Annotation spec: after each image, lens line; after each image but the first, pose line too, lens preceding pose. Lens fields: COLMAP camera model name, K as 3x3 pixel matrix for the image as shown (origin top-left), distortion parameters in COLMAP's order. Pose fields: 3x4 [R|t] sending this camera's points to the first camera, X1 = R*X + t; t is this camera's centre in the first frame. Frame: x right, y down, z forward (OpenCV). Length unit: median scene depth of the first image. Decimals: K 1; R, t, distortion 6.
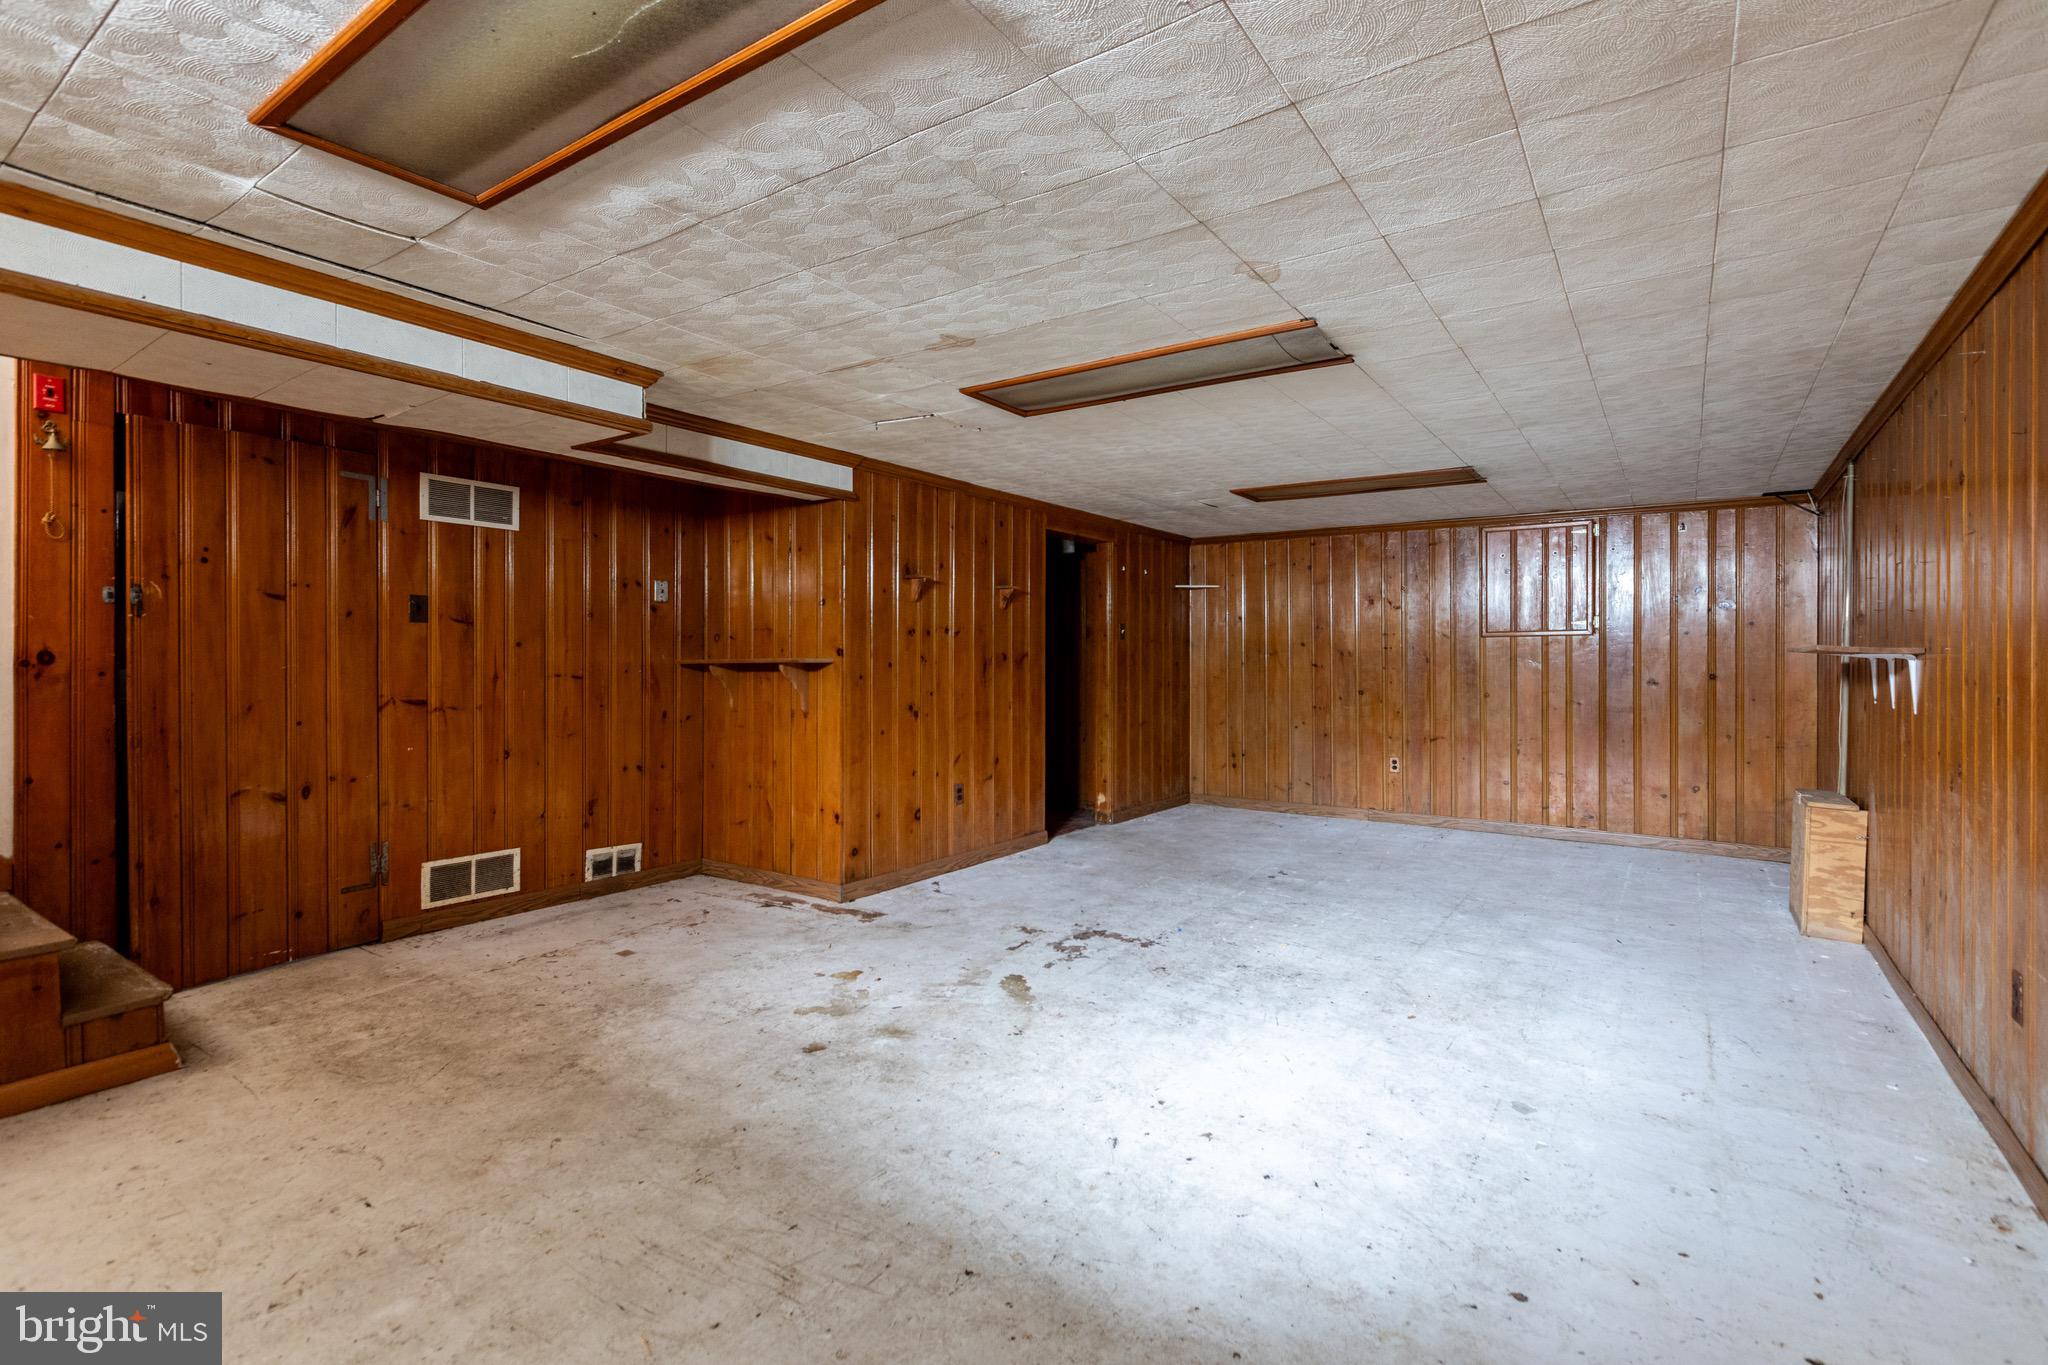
lens RADIAL K [[932.2, 0, 1017.0], [0, 932.2, 669.4], [0, 0, 1]] dist [-0.002424, -0.000652]
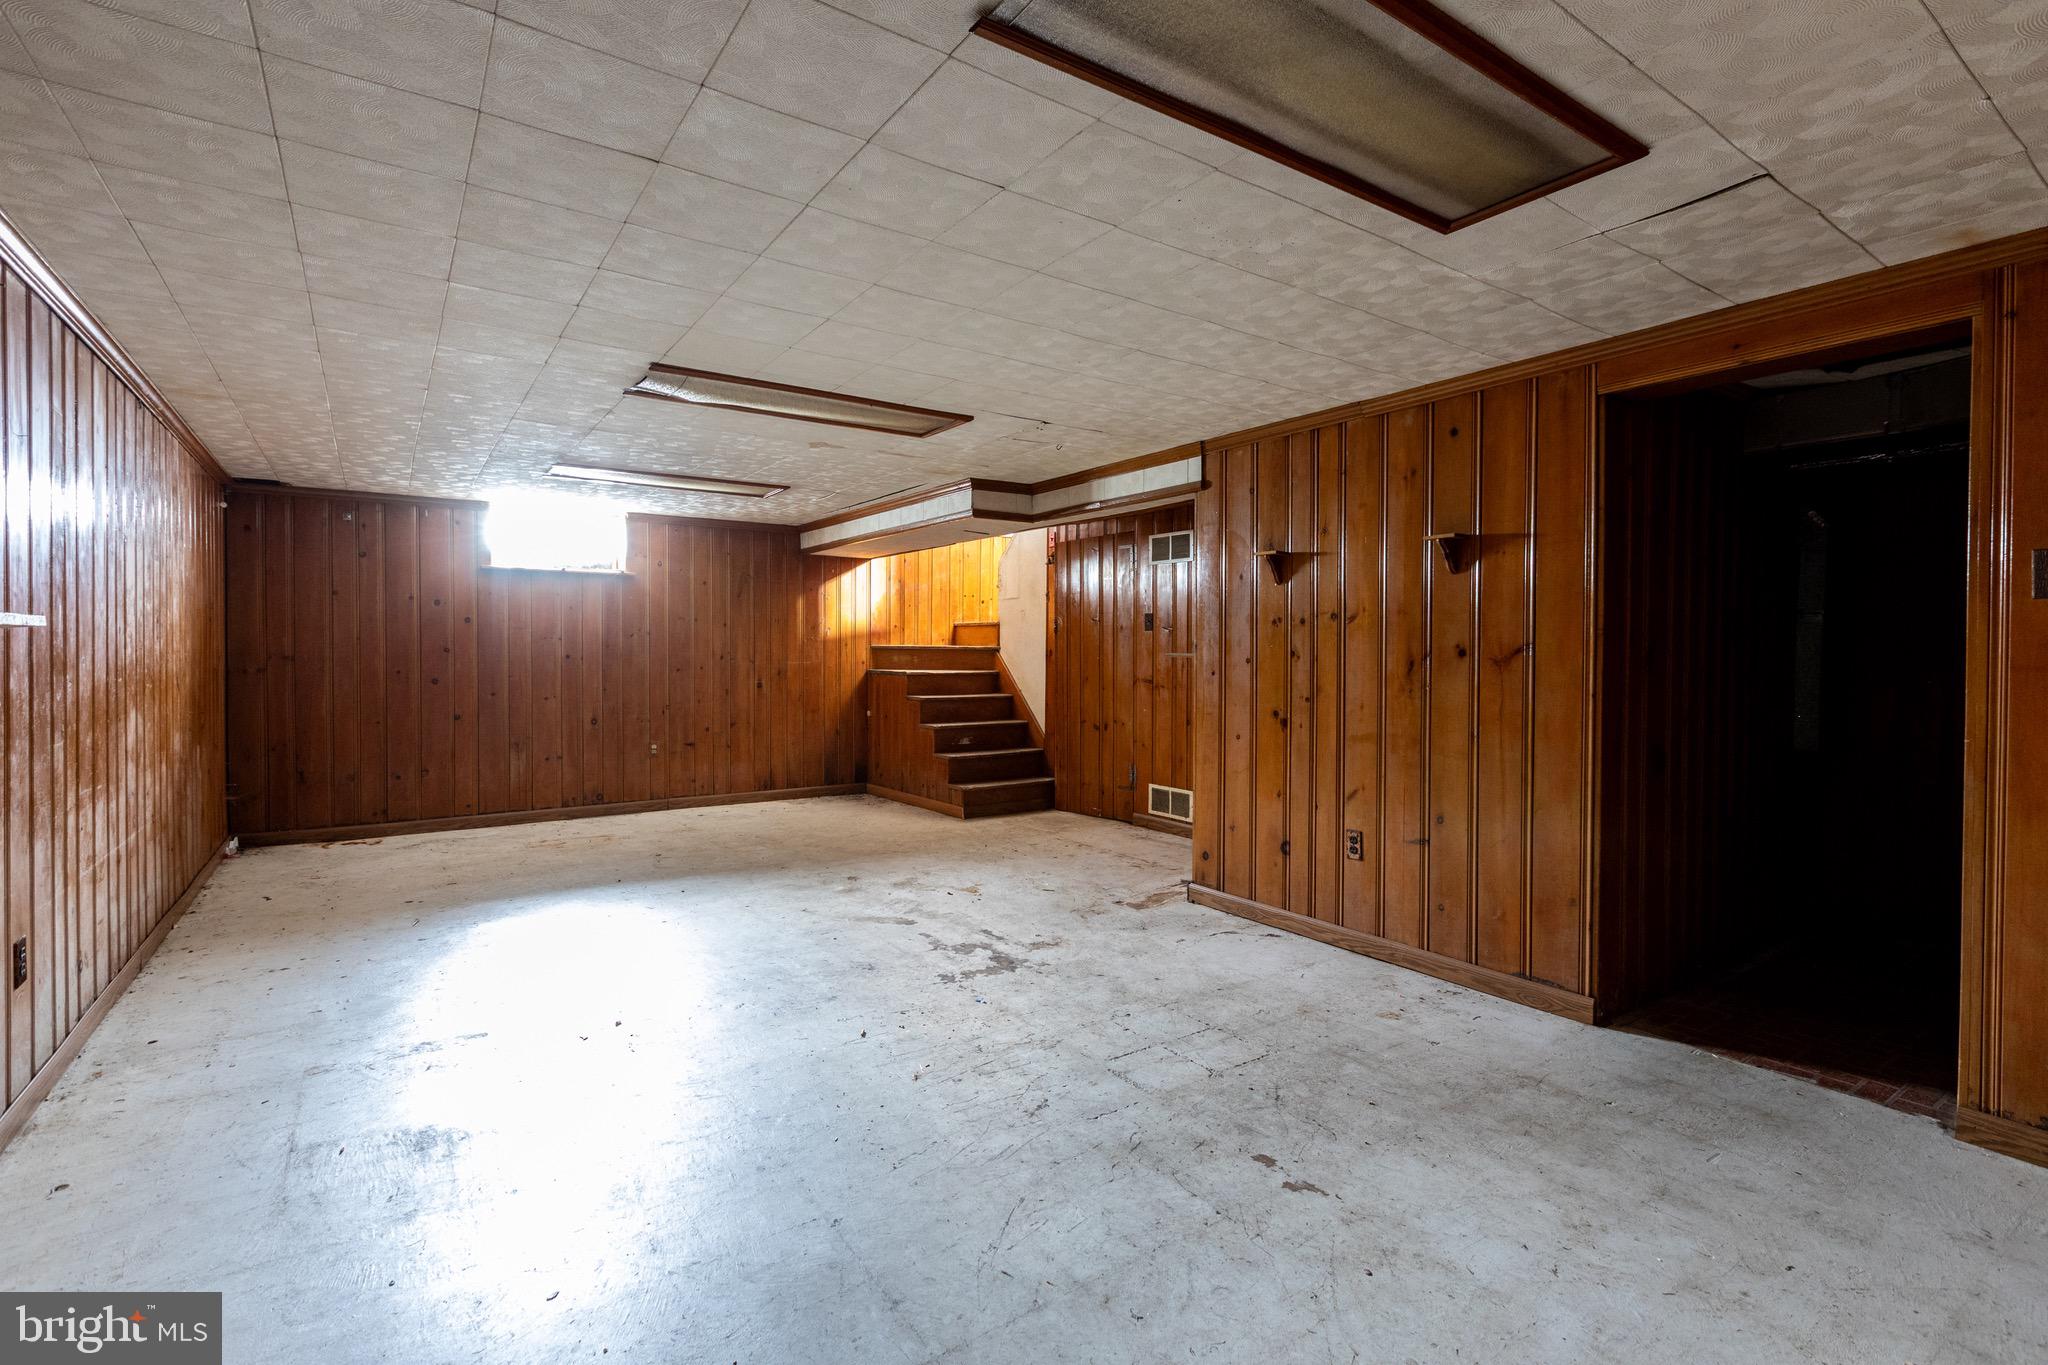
lens RADIAL K [[932.2, 0, 1012.4], [0, 932.2, 667.1], [0, 0, 1]] dist [-0.002424, -0.000652]
pose [[-0.353414, 0.009062, -0.935423, 0.934970], [-0.014660, 0.999777, 0.015224, -0.010061], [0.935352, 0.019094, -0.353202, 1.365857]]
